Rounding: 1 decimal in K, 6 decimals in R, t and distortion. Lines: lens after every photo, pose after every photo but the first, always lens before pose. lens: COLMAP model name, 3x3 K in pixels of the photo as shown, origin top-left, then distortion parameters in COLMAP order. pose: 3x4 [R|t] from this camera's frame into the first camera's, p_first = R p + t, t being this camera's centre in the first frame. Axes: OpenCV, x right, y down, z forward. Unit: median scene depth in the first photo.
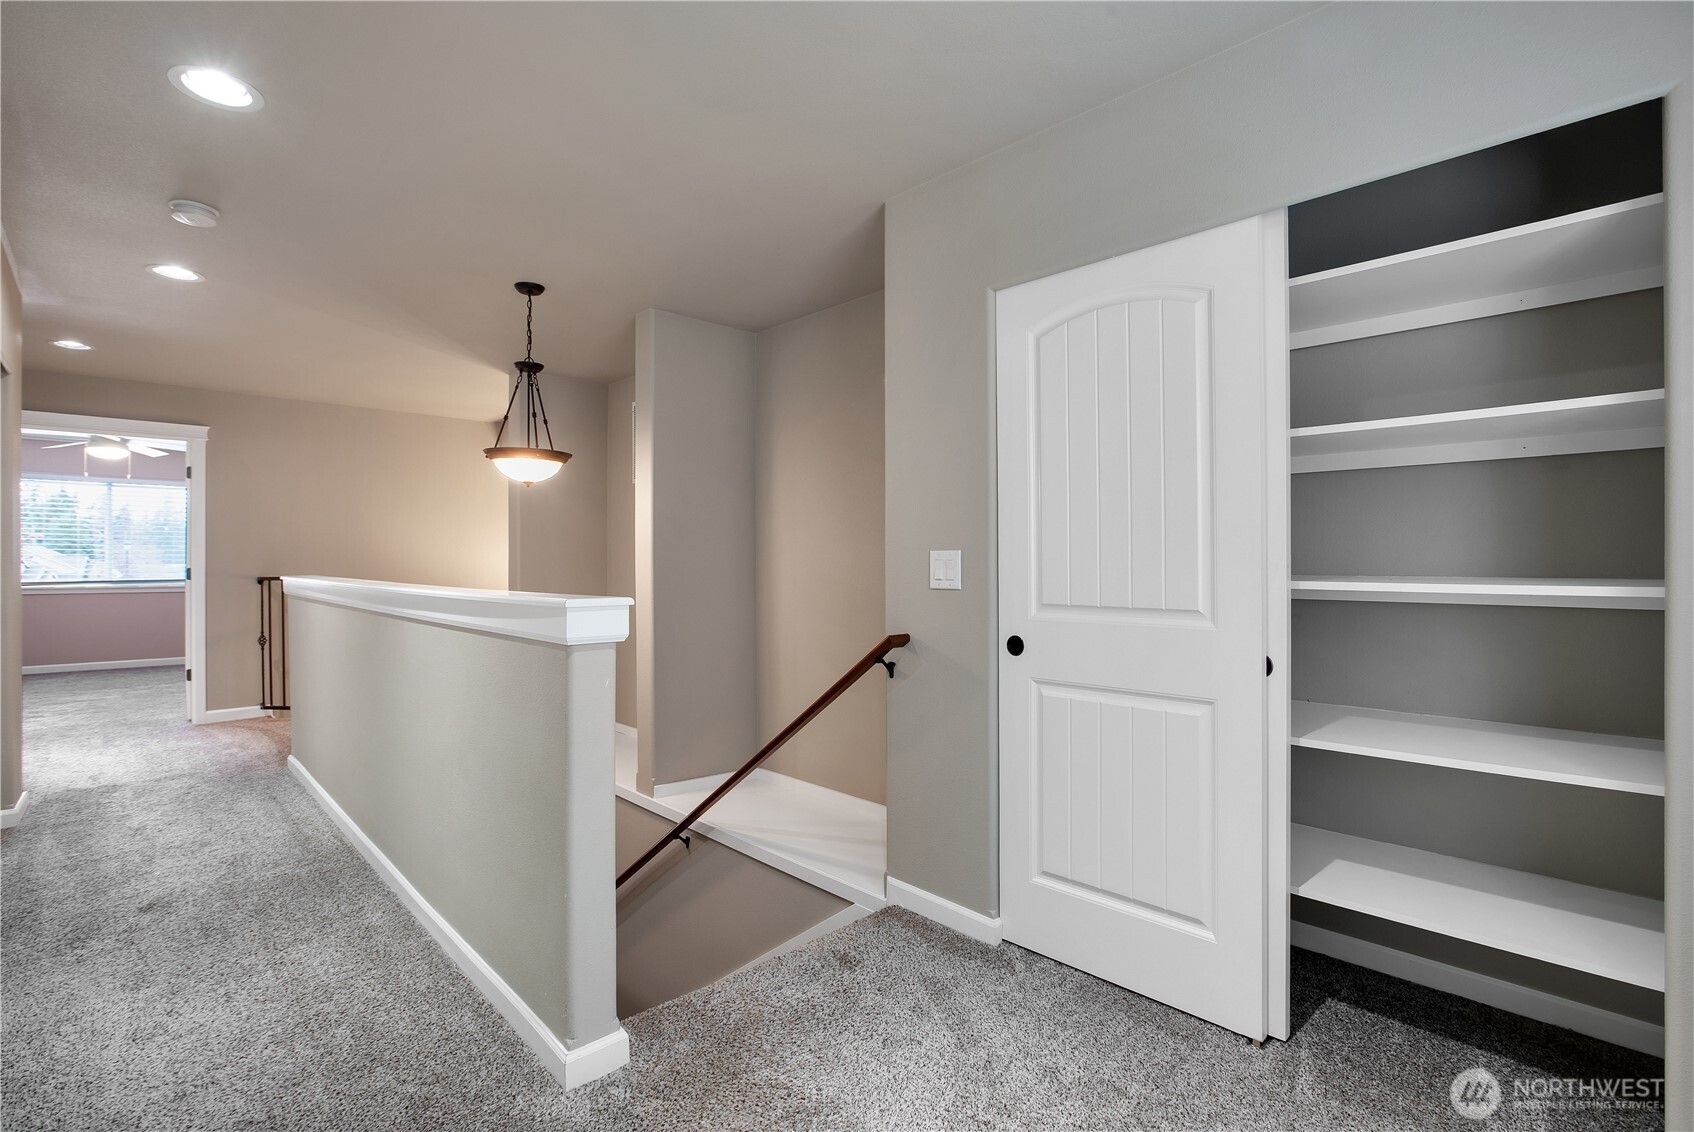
lens RADIAL K [[797.2, 0, 847.0], [0, 797.2, 566.0], [0, 0, 1]] dist [0.000827, 0.000631]
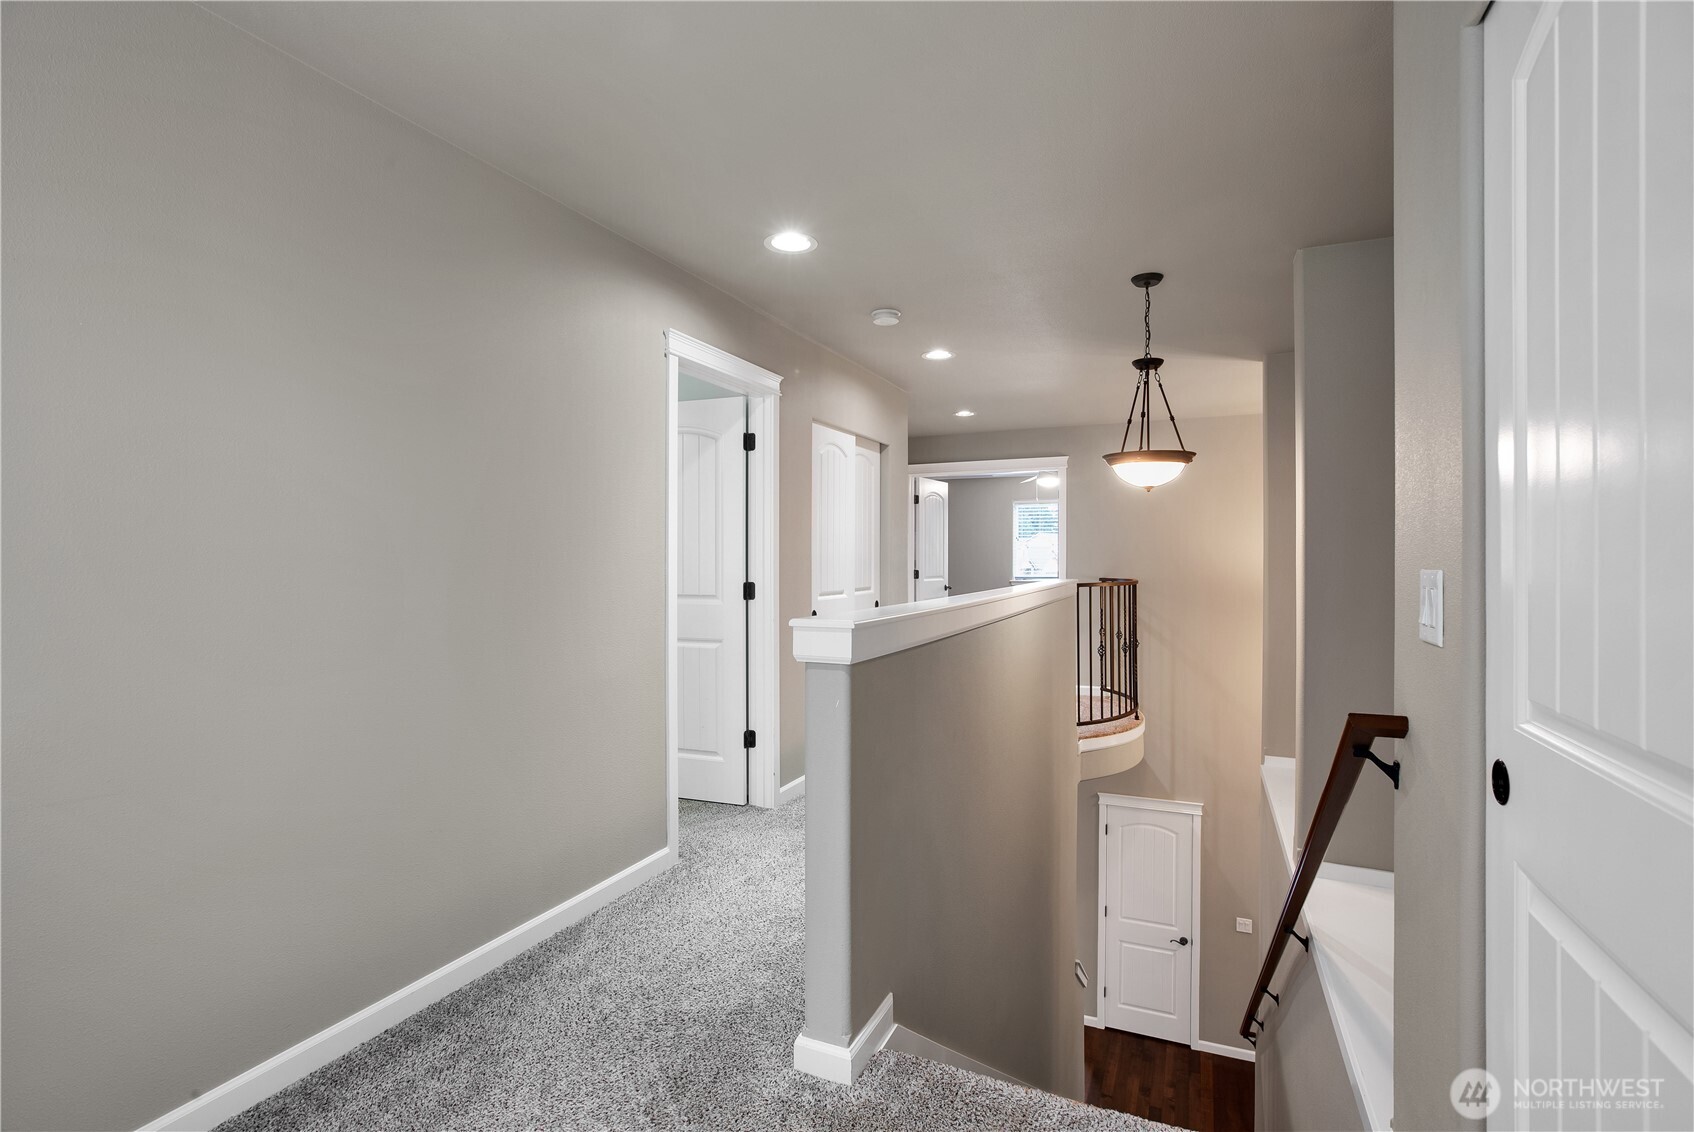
lens RADIAL K [[797.2, 0, 847.0], [0, 797.2, 566.0], [0, 0, 1]] dist [0.000827, 0.000631]
pose [[0.389647, 0.009334, -0.920917, 0.329377], [-0.005207, 0.999955, 0.007932, -0.018264], [0.920950, 0.001704, 0.389678, 0.311973]]
